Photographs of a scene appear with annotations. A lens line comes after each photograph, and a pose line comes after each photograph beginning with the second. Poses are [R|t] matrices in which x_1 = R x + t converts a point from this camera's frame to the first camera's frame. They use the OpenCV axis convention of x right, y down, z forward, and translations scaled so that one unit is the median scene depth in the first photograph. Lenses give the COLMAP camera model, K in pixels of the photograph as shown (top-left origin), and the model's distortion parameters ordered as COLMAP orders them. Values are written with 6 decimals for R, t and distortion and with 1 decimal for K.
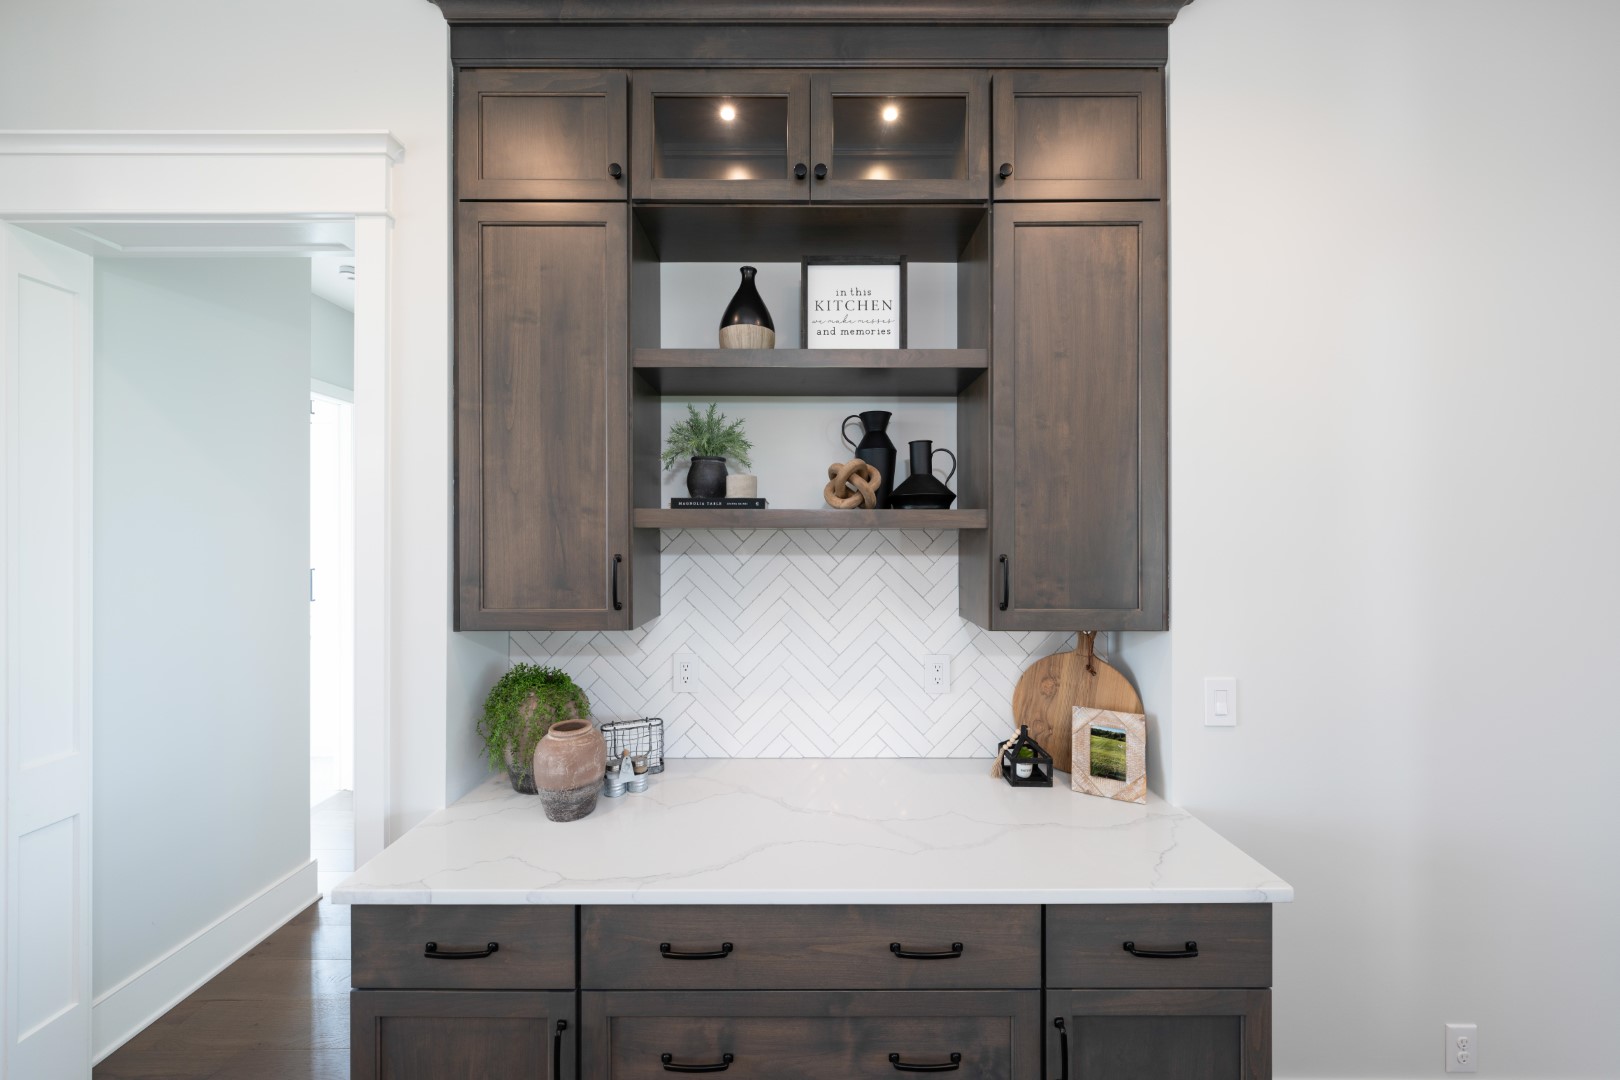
lens RADIAL K [[564.9, 0, 802.2], [0, 564.9, 536.7], [0, 0, 1]] dist [-0.000849, -0.000096]
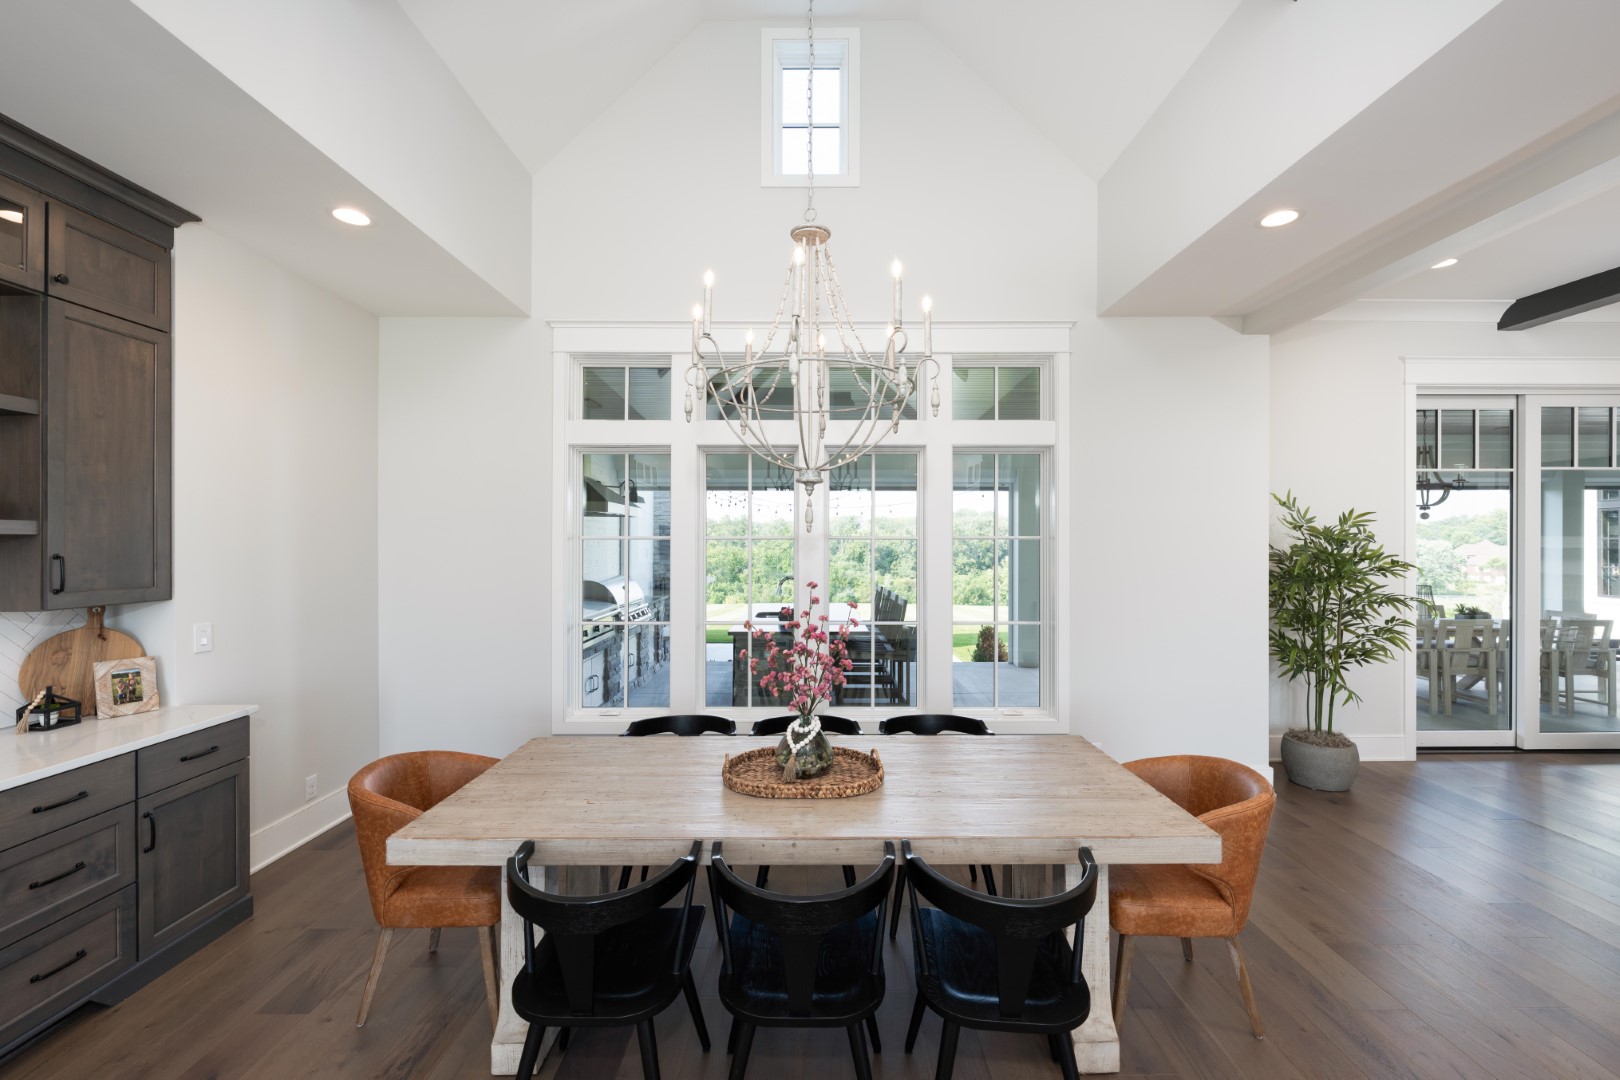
lens RADIAL K [[658.8, 0, 810.0], [0, 658.8, 540.0], [0, 0, 1]] dist [-0.000981, -0.000137]
pose [[0.010275, 0.002156, 0.999945, -1.259345], [-0.001669, 0.999996, -0.002139, -0.004093], [-0.999946, -0.001647, 0.010279, -0.876271]]
